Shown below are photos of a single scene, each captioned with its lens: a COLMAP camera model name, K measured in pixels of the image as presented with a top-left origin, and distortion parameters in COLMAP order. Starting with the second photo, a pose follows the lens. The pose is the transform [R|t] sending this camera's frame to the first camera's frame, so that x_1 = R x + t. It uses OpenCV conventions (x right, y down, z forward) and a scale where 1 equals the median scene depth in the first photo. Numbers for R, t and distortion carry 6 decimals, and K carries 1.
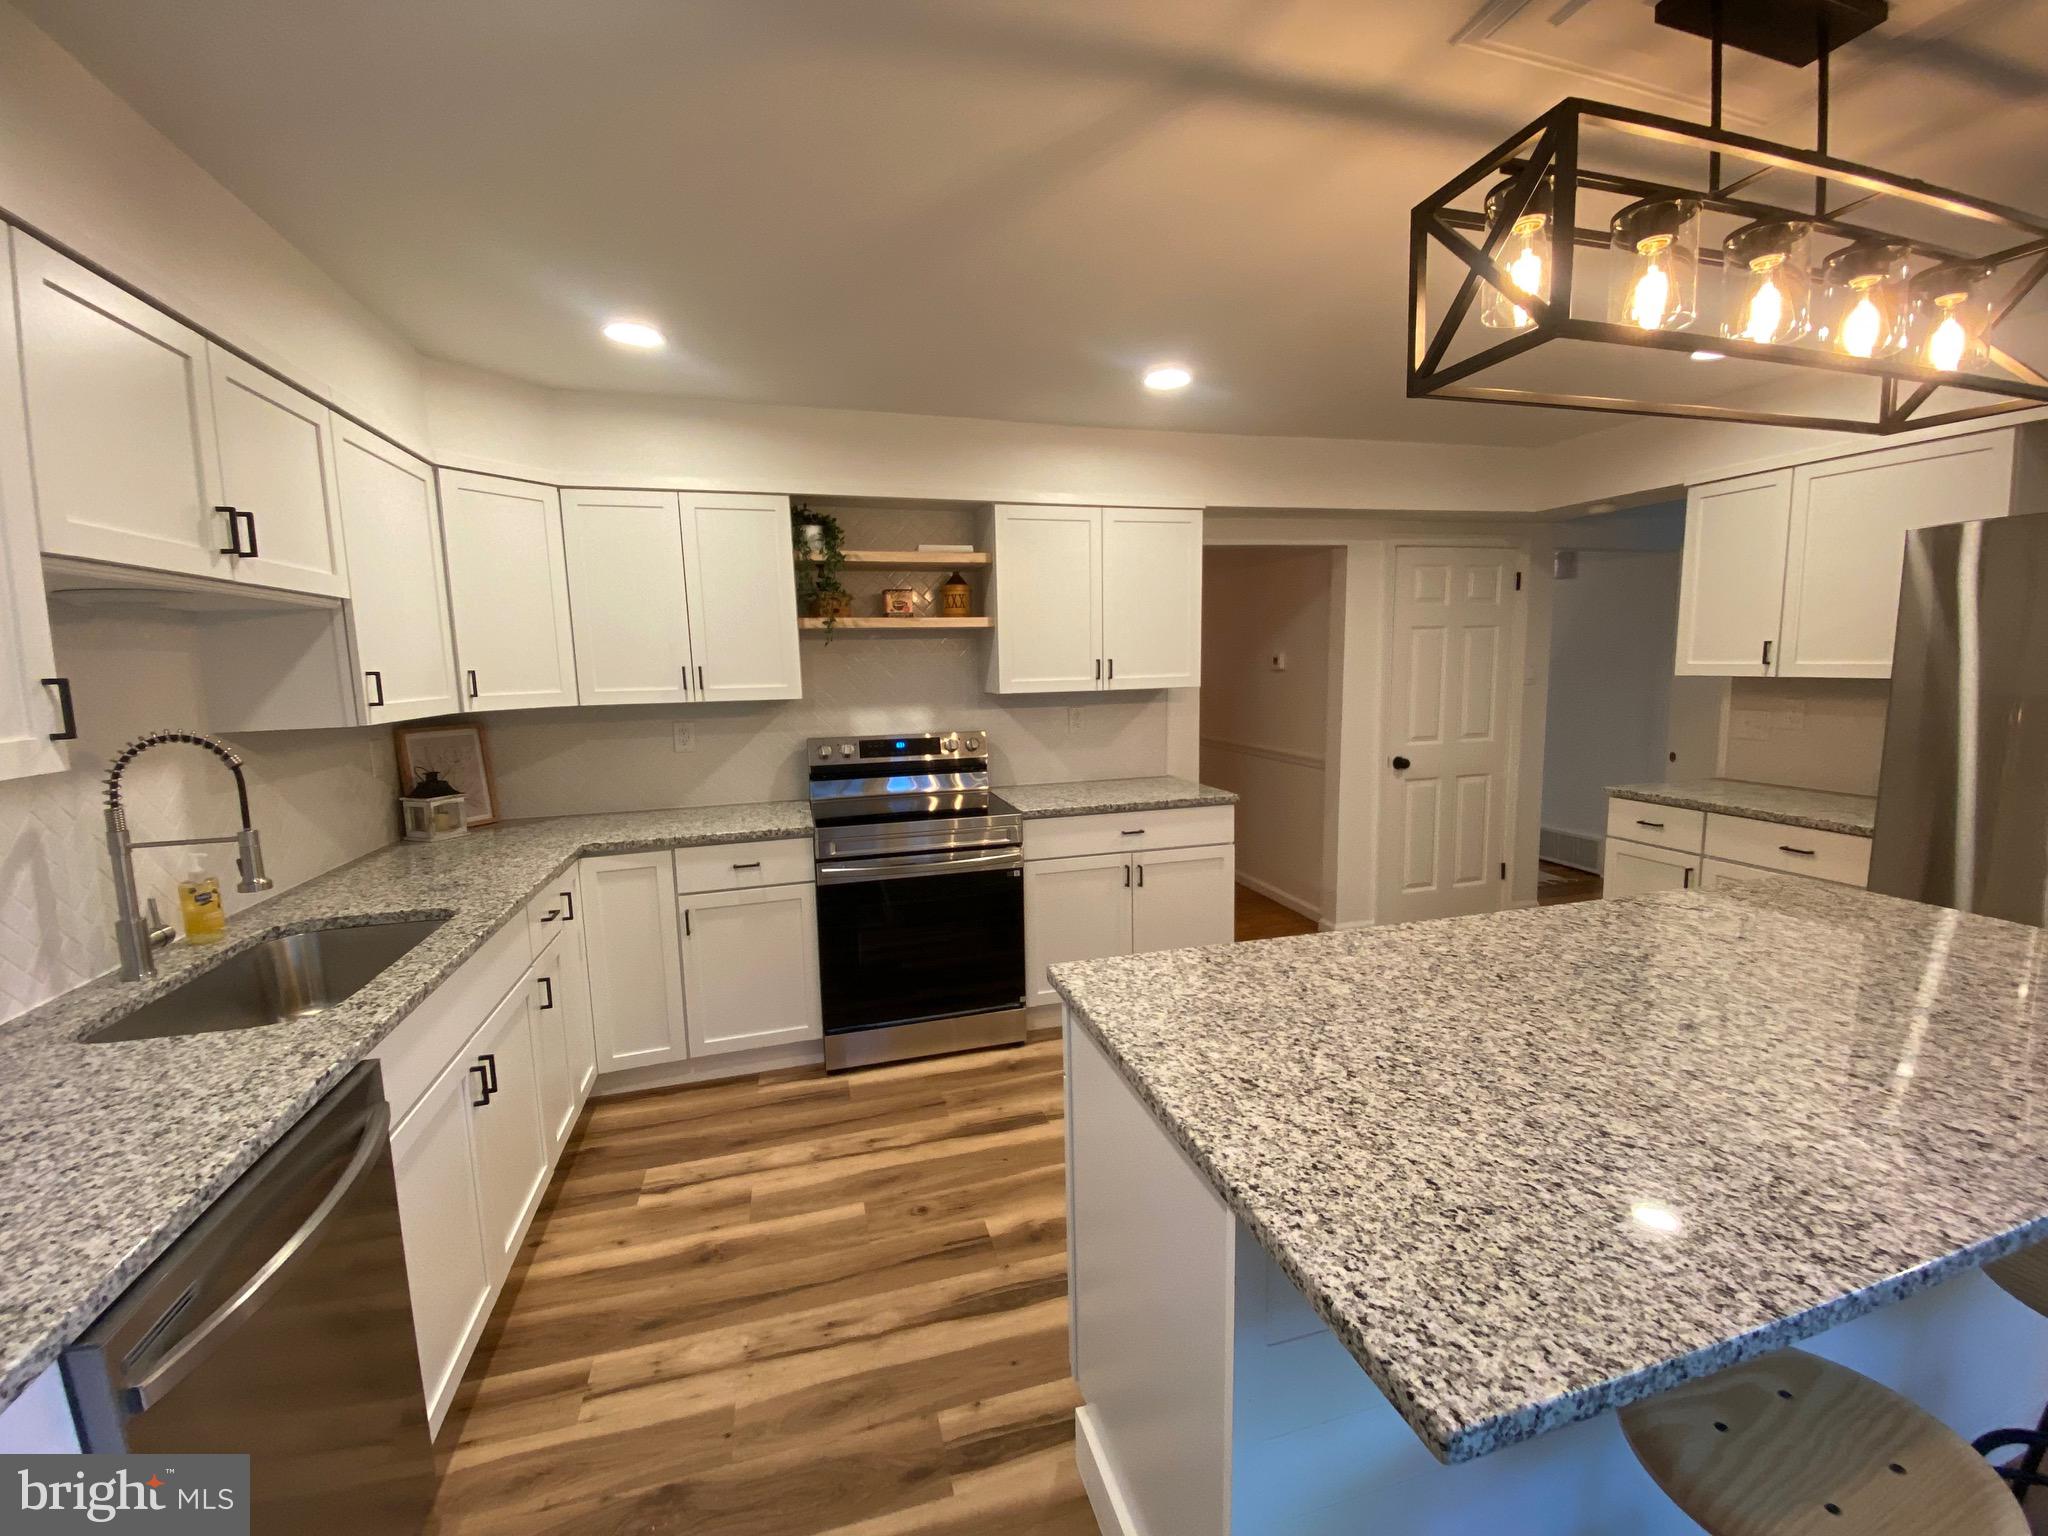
lens RADIAL K [[835.5, 0, 1024.0], [0, 835.5, 768.0], [0, 0, 1]] dist [0.049030, -0.042749]
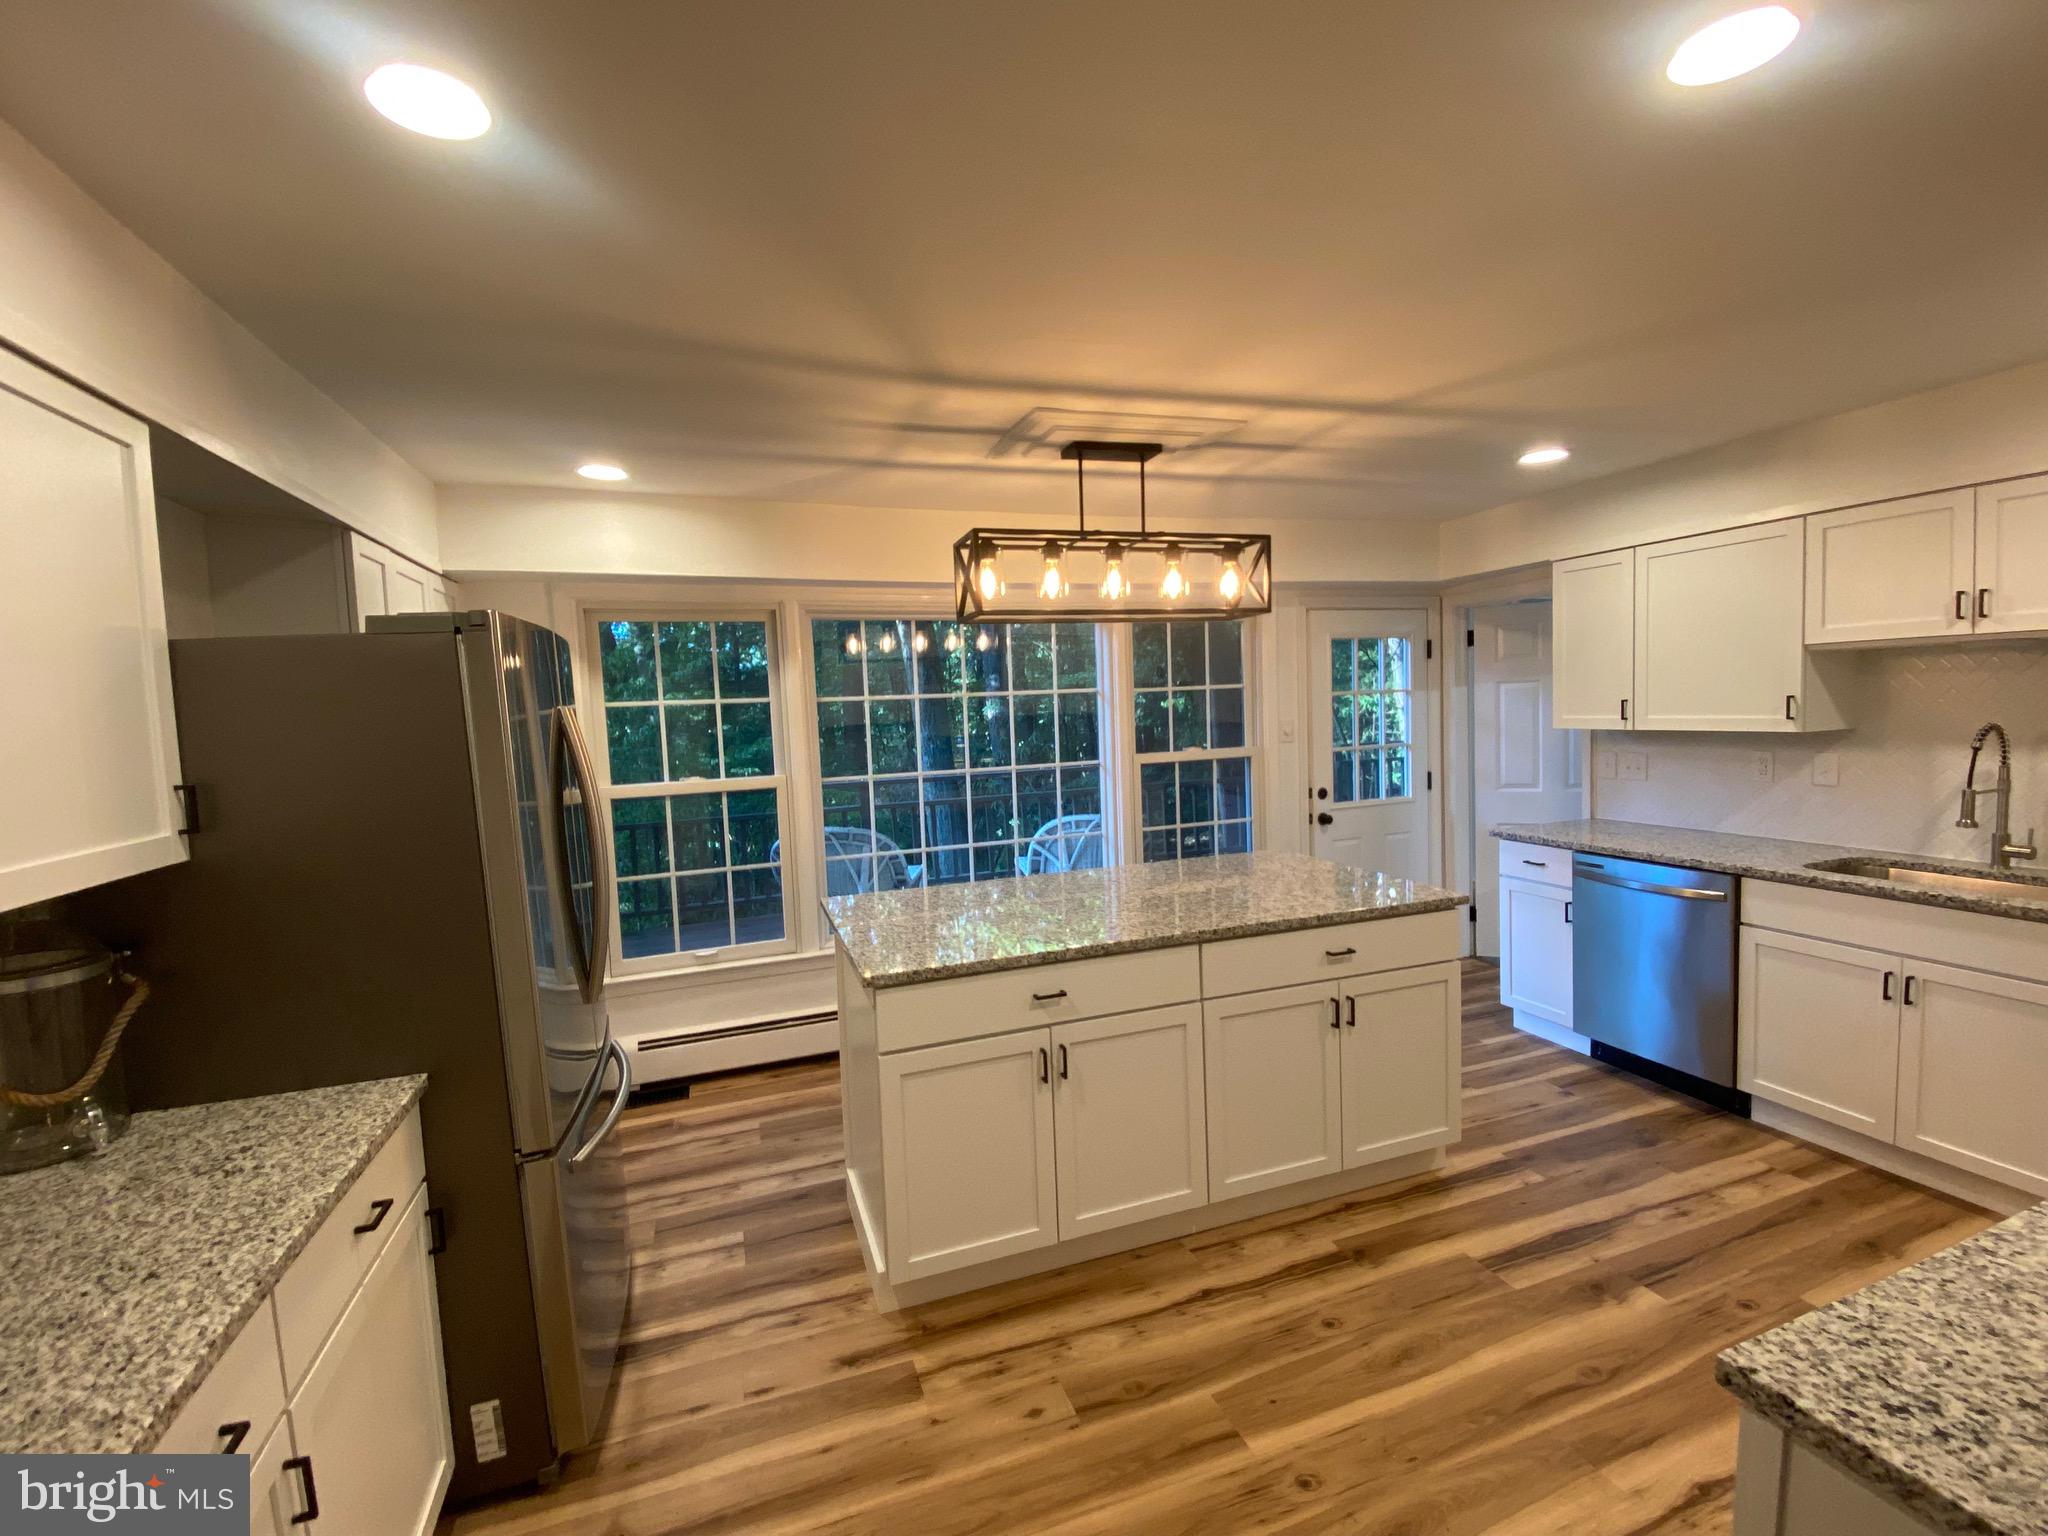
lens RADIAL K [[892.3, 0, 1024.0], [0, 892.3, 768.0], [0, 0, 1]] dist [0.037072, -0.028458]
pose [[-0.996395, 0.066788, -0.052307, 0.635123], [0.055088, 0.978294, 0.199763, -0.269369], [0.064514, 0.196161, -0.978447, 1.697947]]
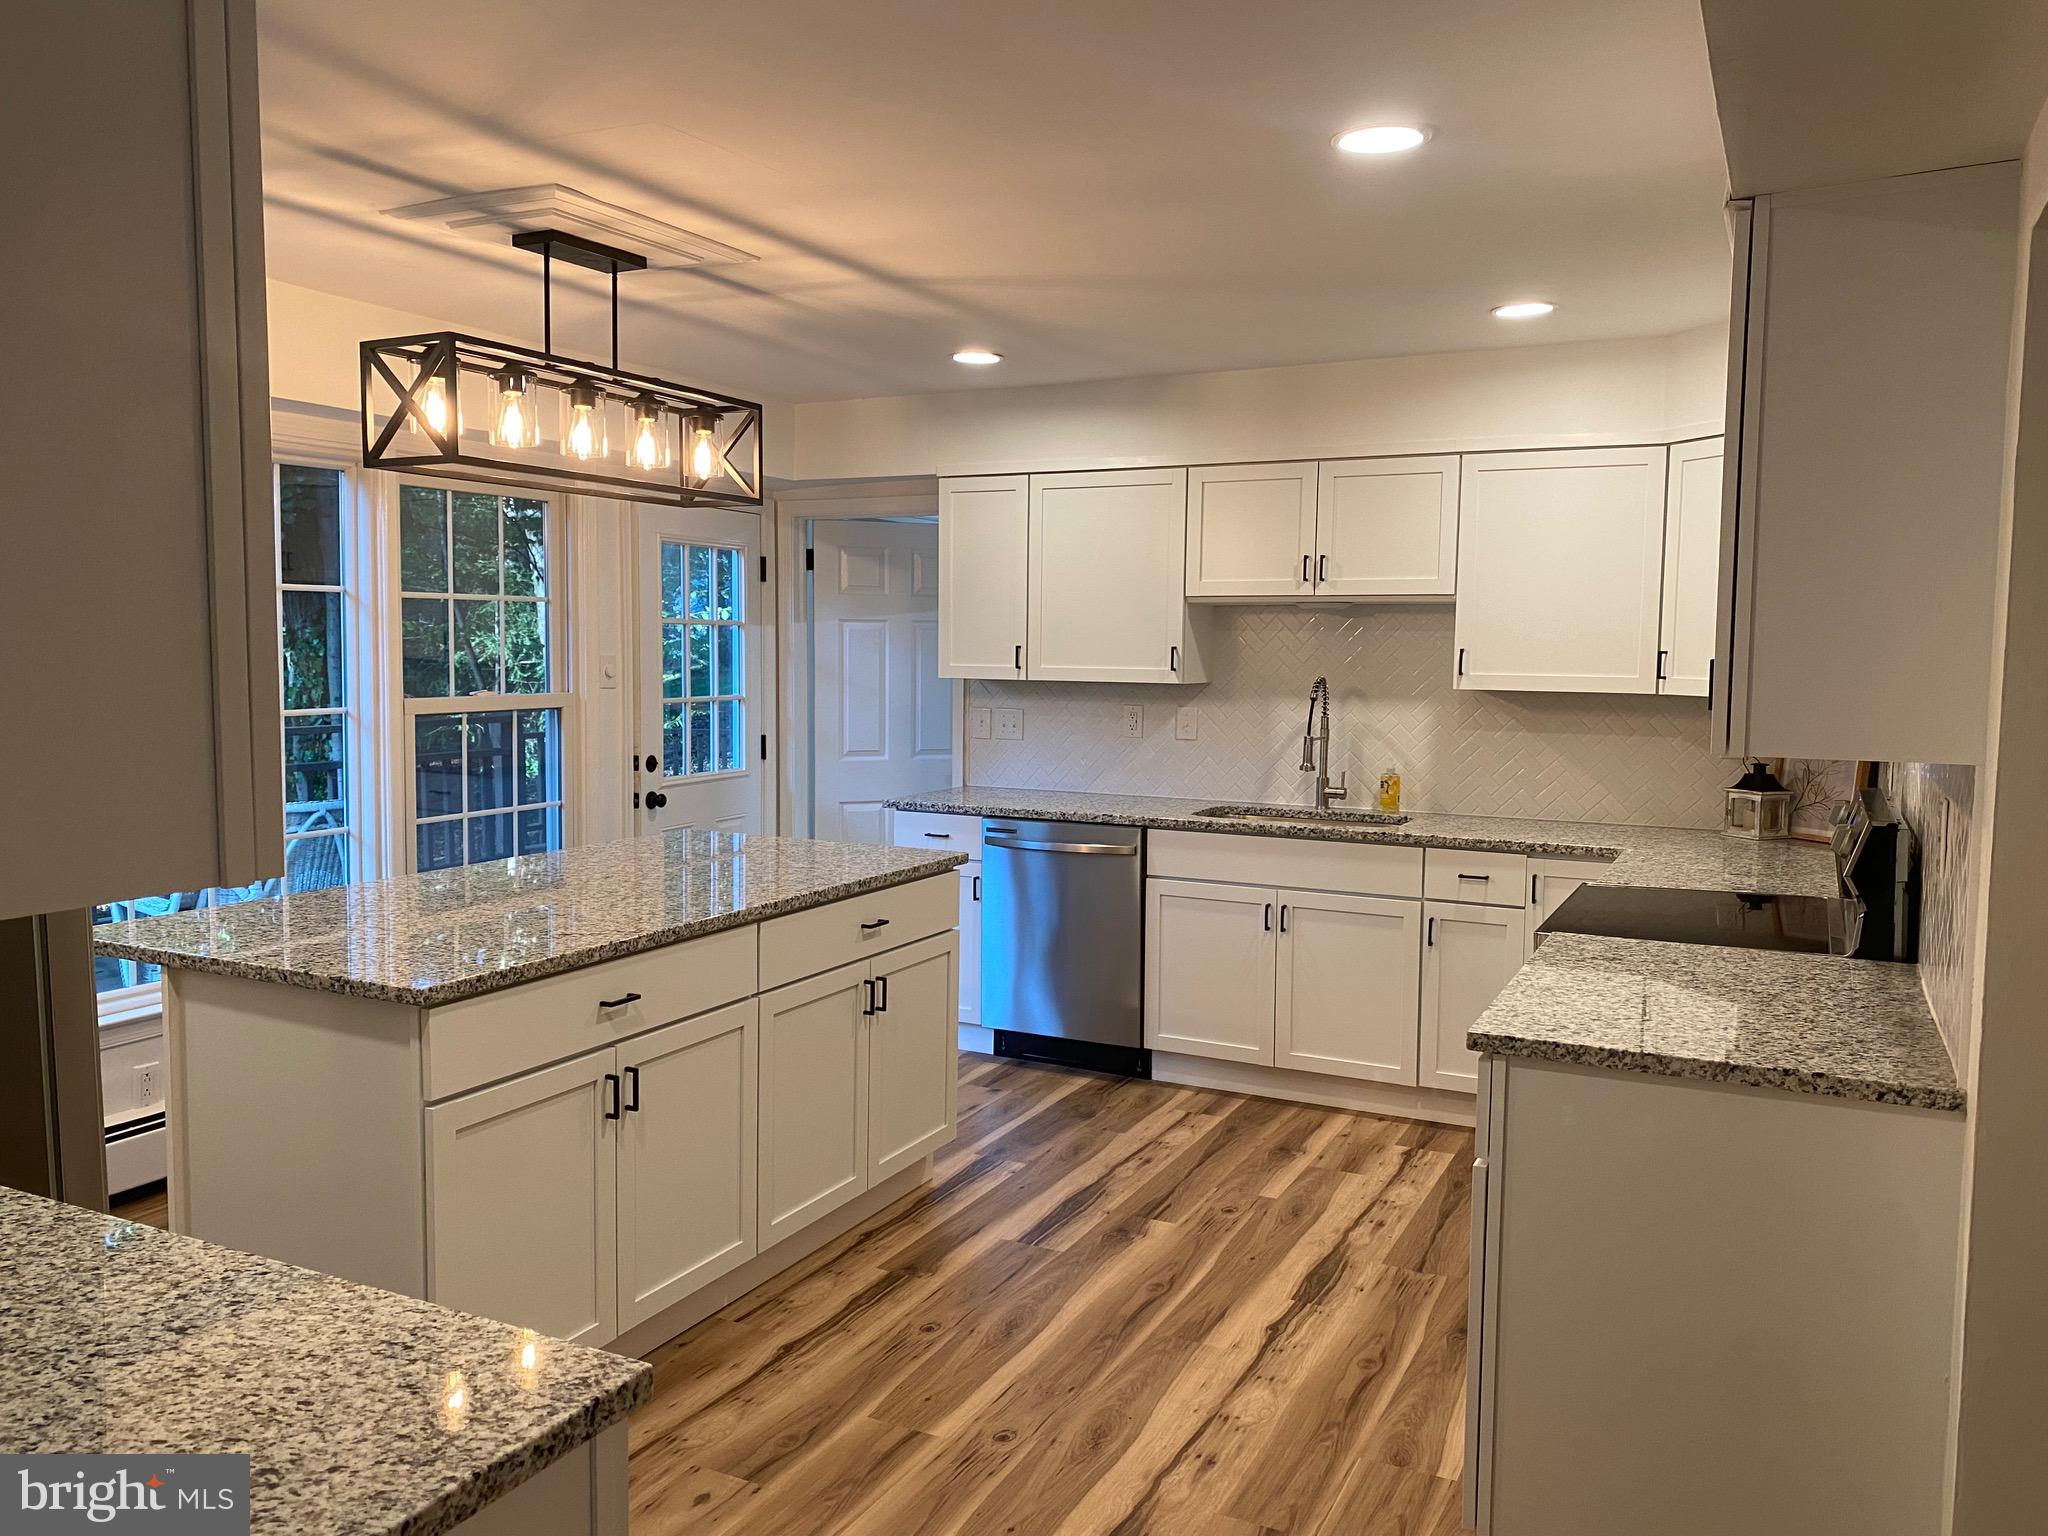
lens RADIAL K [[1576.4, 0, 1010.8], [0, 1576.4, 768.0], [0, 0, 1]] dist [0.051229, -0.004894]
pose [[-0.680826, 0.073949, -0.728703, 1.275932], [-0.090558, 0.978758, 0.183933, -0.273977], [0.726826, 0.191216, -0.659667, 1.827246]]
